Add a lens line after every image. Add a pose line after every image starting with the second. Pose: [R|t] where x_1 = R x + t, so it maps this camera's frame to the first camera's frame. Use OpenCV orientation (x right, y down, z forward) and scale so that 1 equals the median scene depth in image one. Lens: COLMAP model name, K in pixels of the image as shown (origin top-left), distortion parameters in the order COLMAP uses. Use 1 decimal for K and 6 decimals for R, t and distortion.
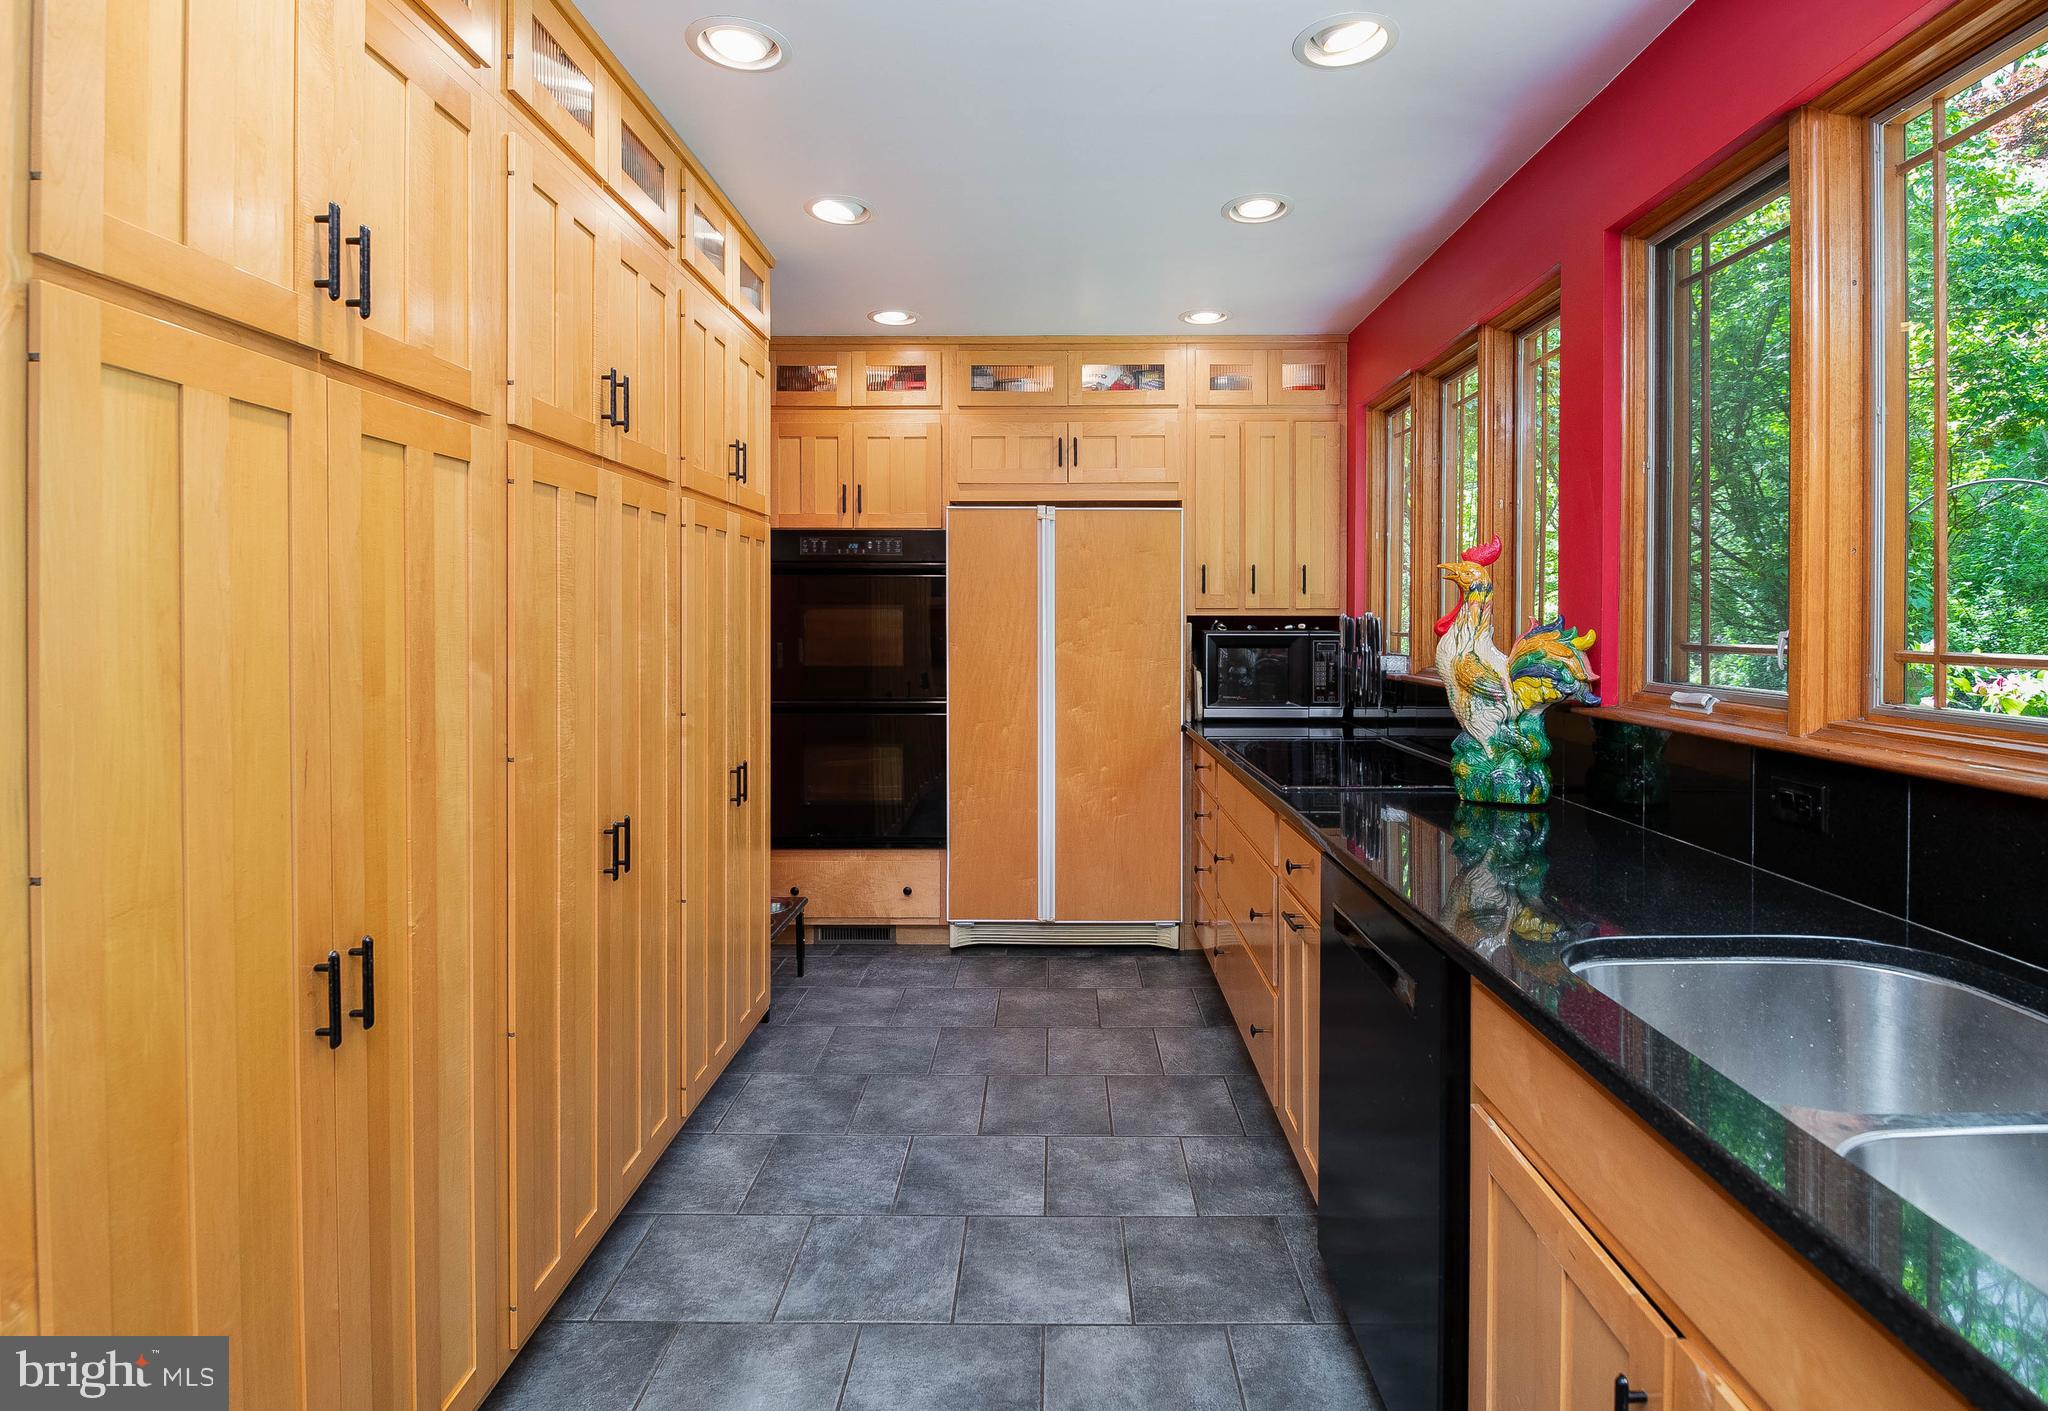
lens RADIAL K [[1010.7, 0, 1034.2], [0, 1010.7, 629.8], [0, 0, 1]] dist [-0.001679, -0.000842]
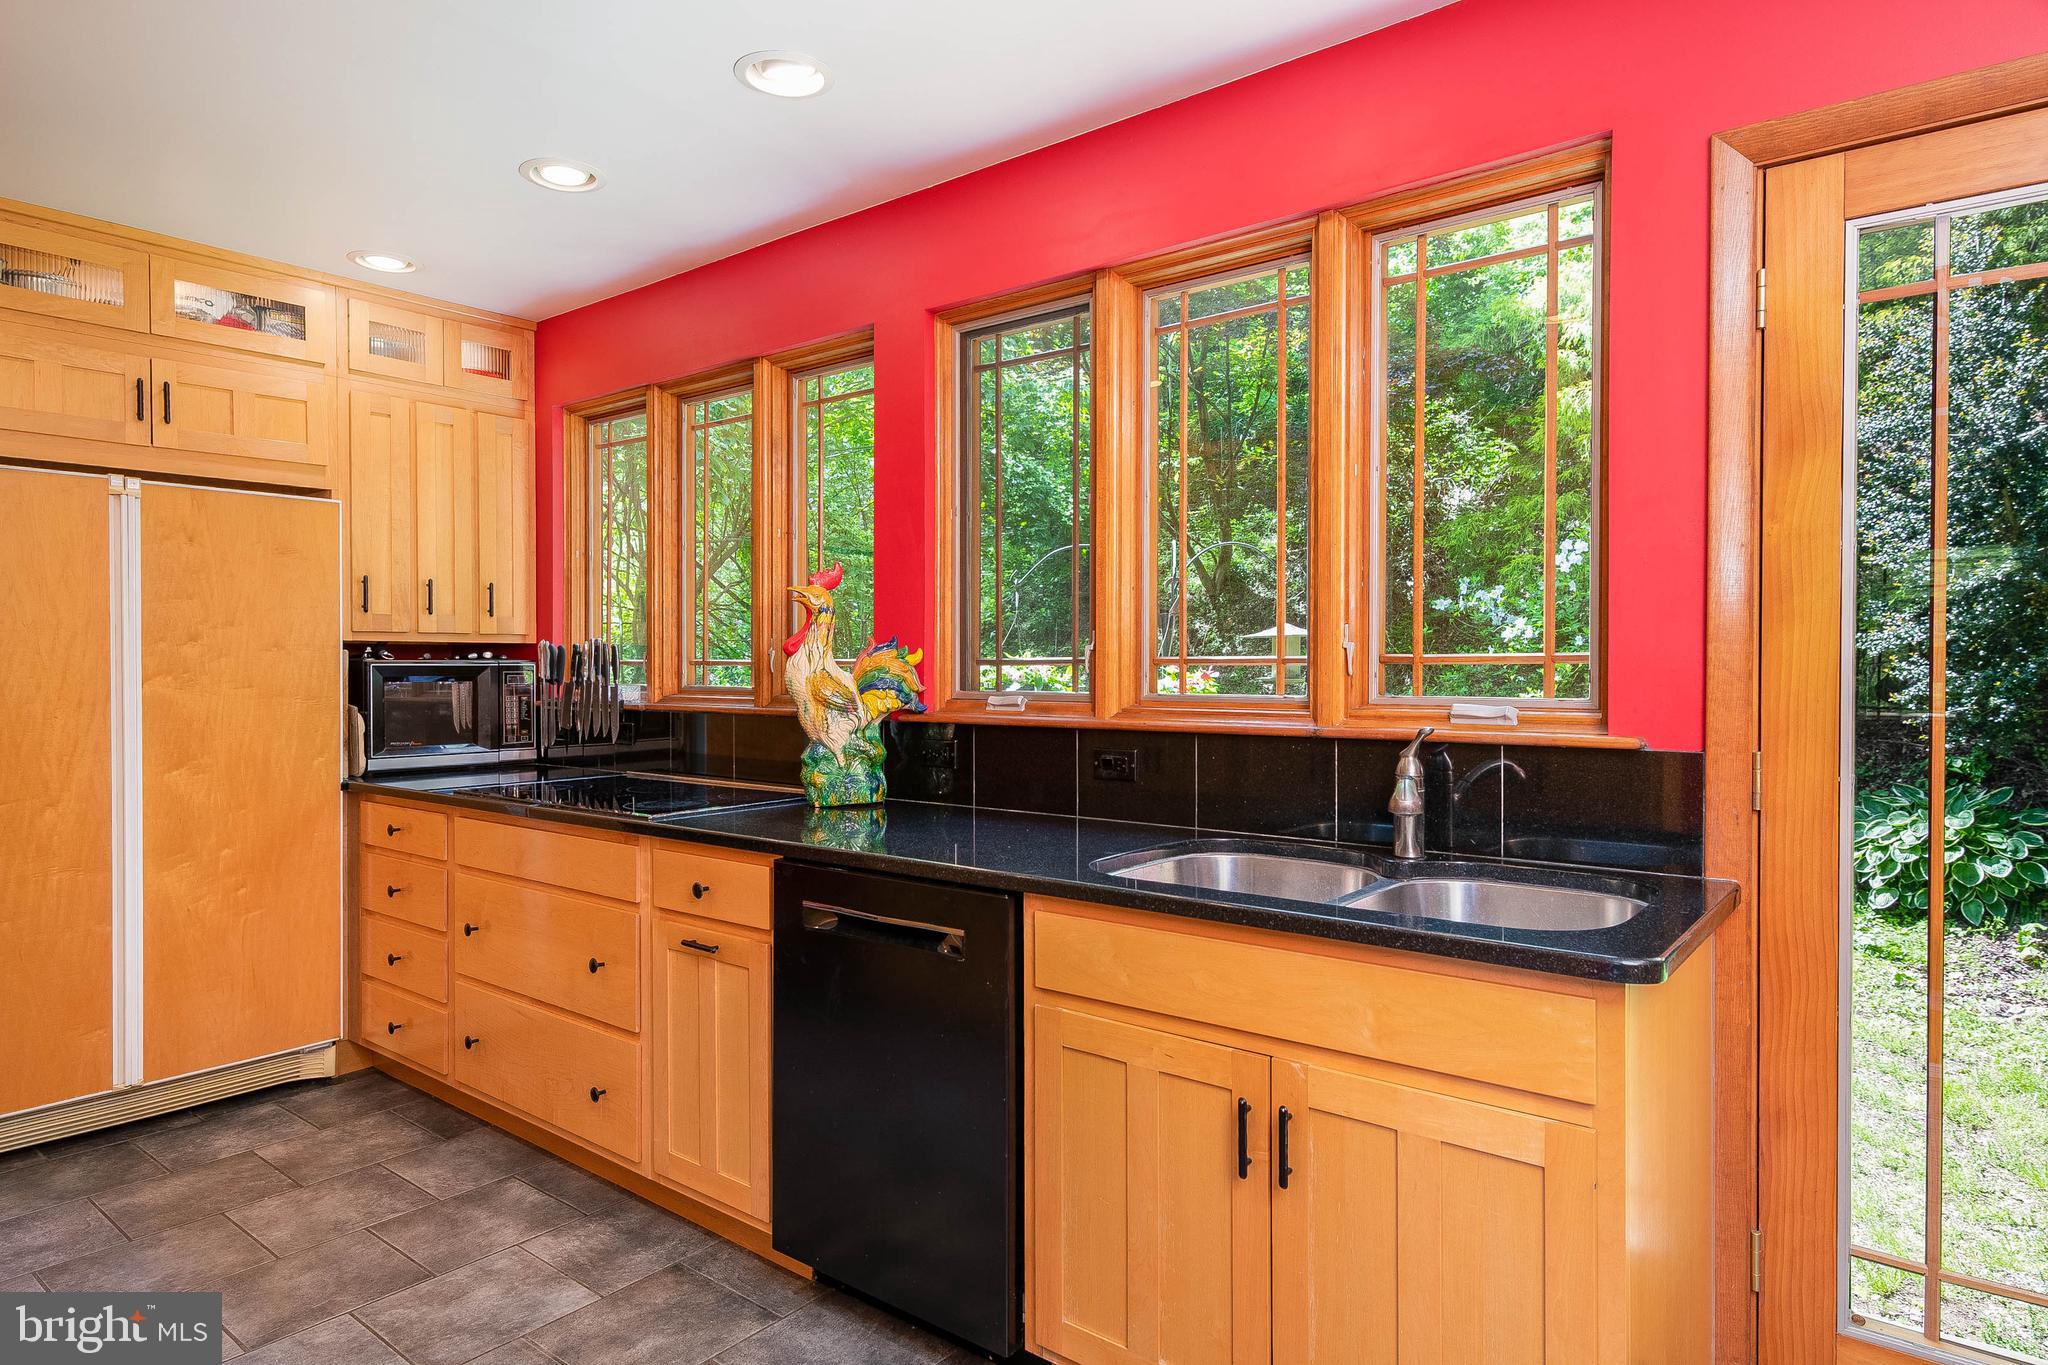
lens RADIAL K [[1195.4, 0, 1024.0], [0, 1195.4, 682.5], [0, 0, 1]] dist [0.033451, -0.014310]
pose [[0.621966, -0.015869, 0.782883, -0.285745], [0.011817, 0.999871, 0.010880, 0.016319], [-0.782955, 0.002484, 0.622074, 0.022476]]
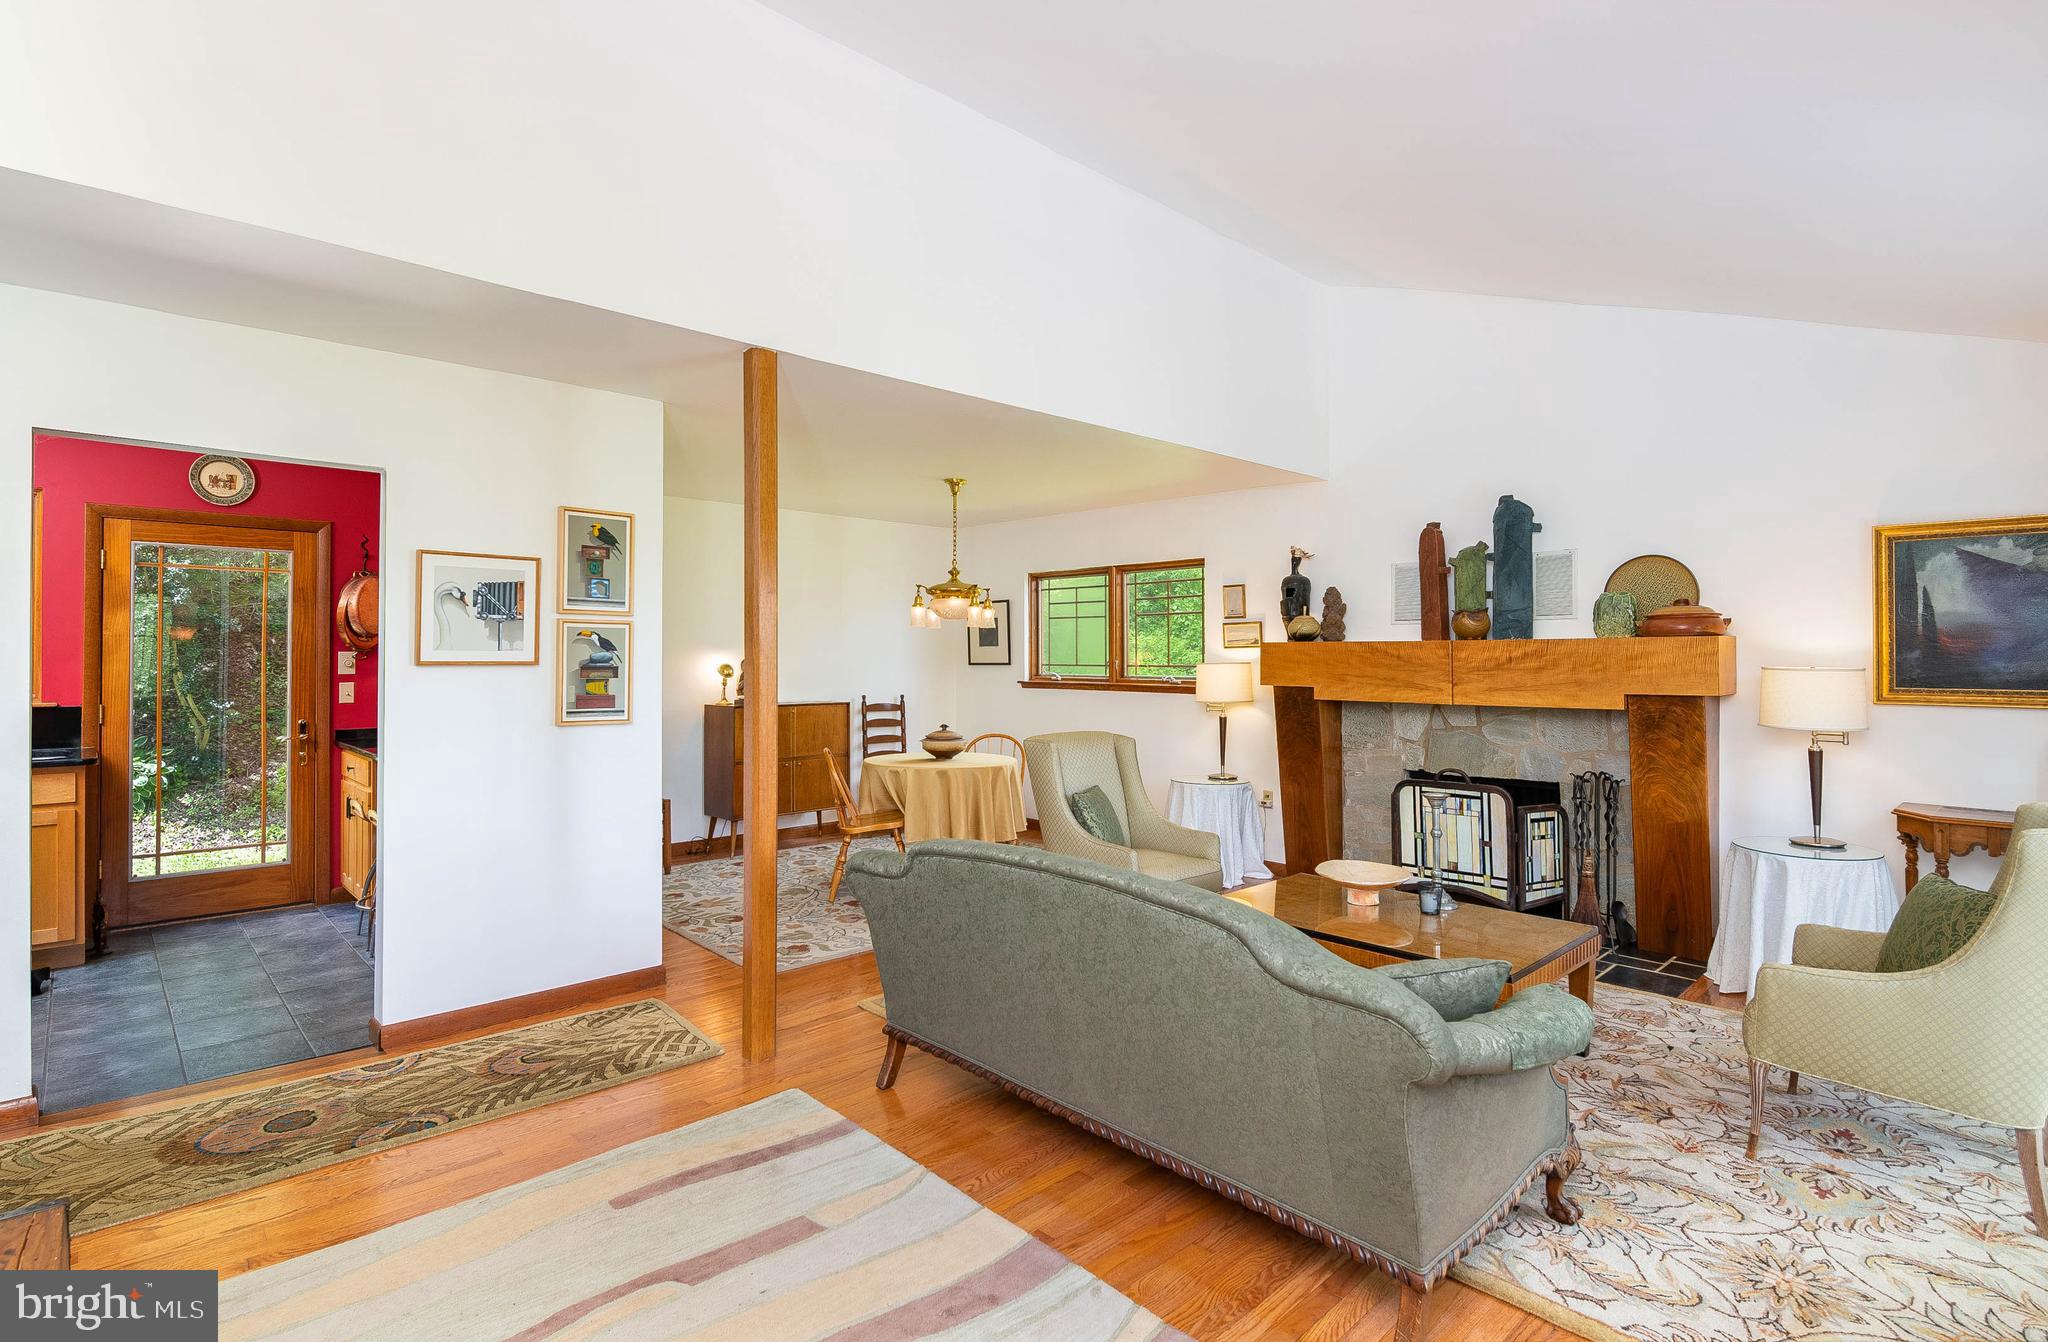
lens RADIAL K [[975.5, 0, 1024.0], [0, 975.5, 671.0], [0, 0, 1]] dist [0.000020, -0.000105]
pose [[-0.694327, -0.011134, 0.719573, -1.542187], [0.005443, 0.999770, 0.020721, -0.012762], [-0.719639, 0.018304, -0.694108, 0.118750]]
